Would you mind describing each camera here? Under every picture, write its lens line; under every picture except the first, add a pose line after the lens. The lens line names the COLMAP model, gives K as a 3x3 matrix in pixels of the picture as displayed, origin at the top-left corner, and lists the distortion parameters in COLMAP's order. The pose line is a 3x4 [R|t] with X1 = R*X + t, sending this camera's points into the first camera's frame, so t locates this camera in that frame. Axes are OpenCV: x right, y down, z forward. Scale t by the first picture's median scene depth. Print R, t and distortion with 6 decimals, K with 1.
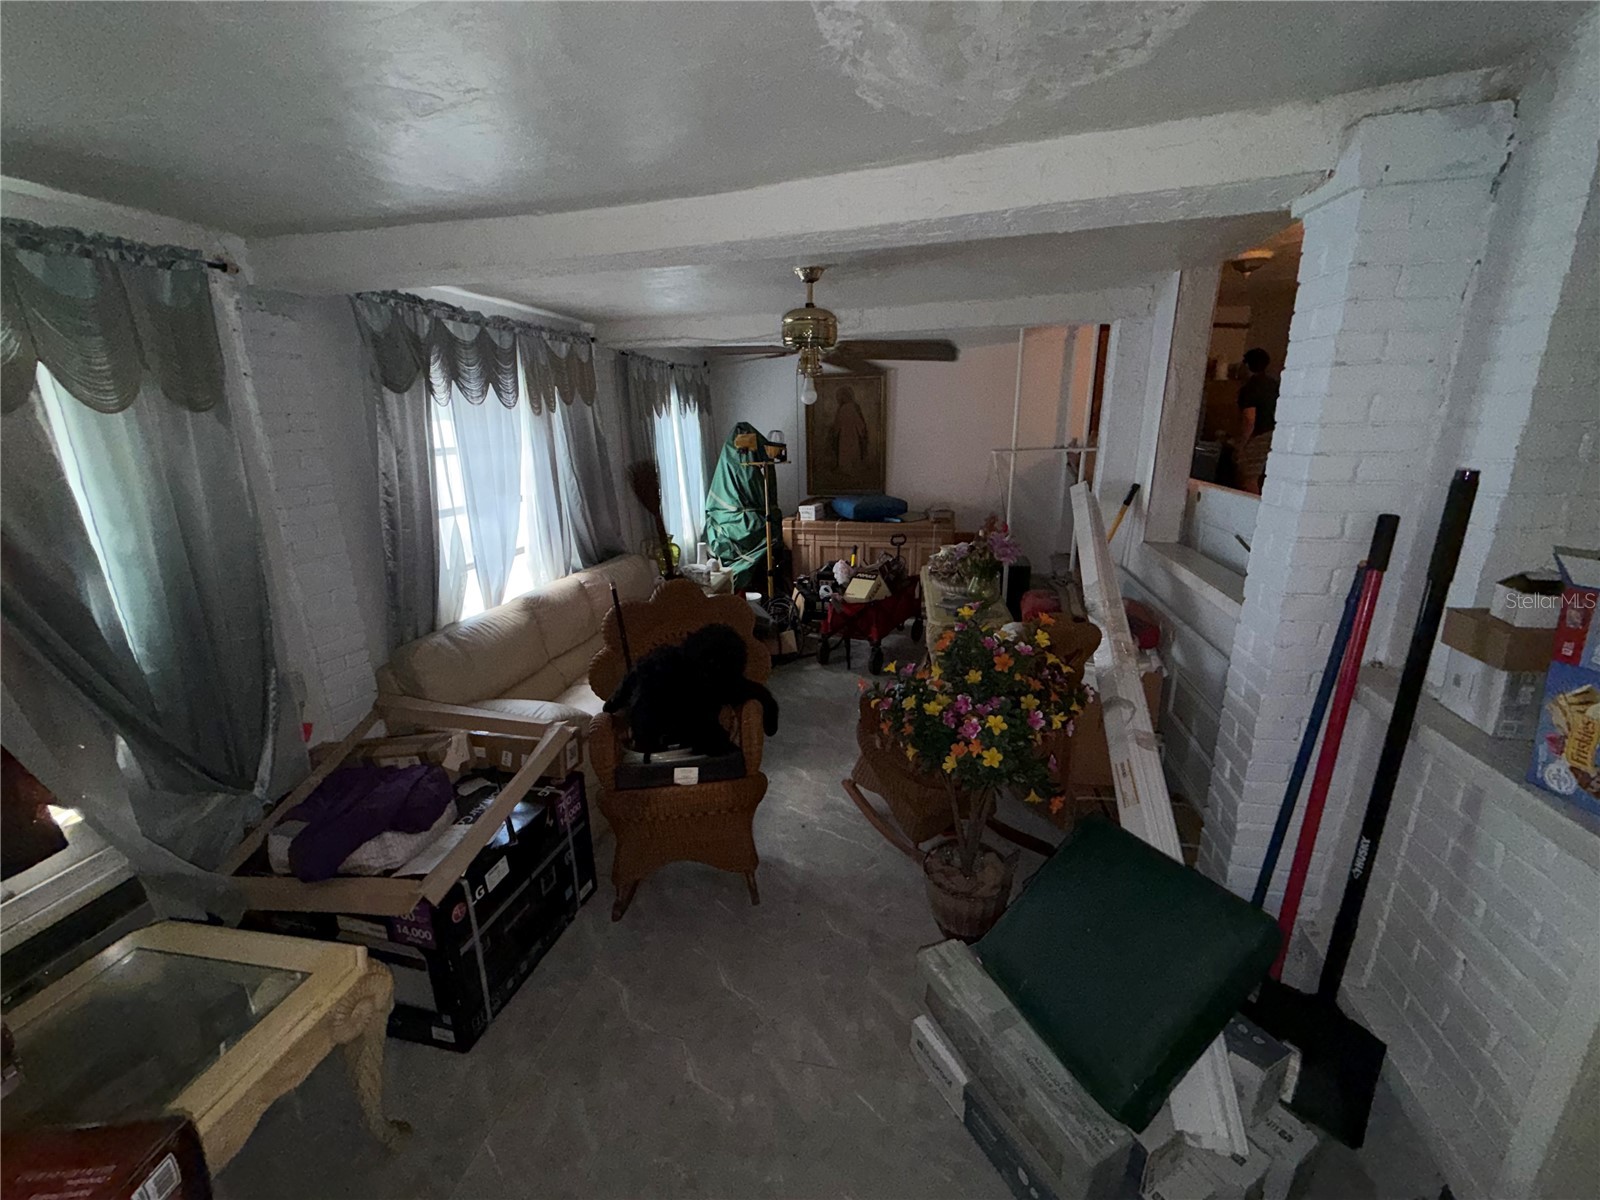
lens RADIAL K [[634.8, 0, 794.9], [0, 634.8, 597.4], [0, 0, 1]] dist [-0.002516, 0.000278]
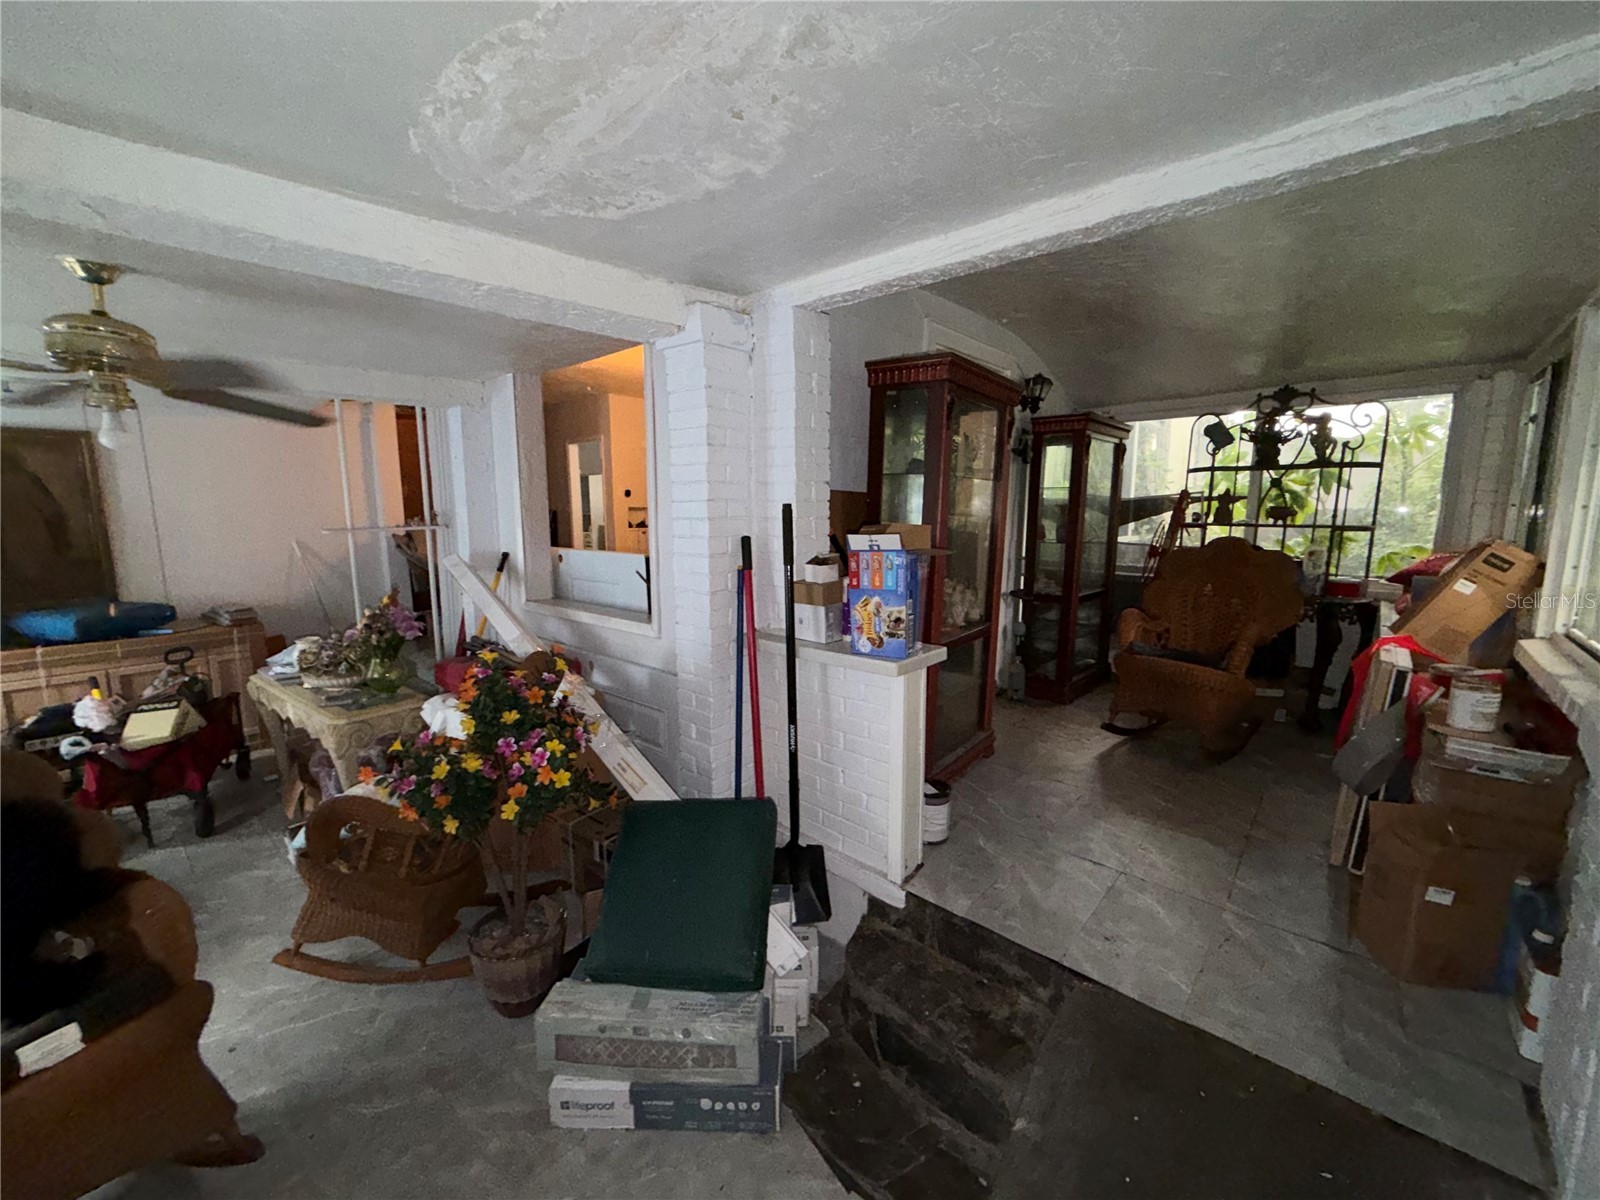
lens RADIAL K [[634.8, 0, 794.9], [0, 634.8, 597.4], [0, 0, 1]] dist [-0.002516, 0.000278]
pose [[0.482631, -0.103970, 0.869631, -0.355971], [0.234526, 0.972010, -0.013948, 0.060203], [-0.843840, 0.210682, 0.493505, 0.080931]]
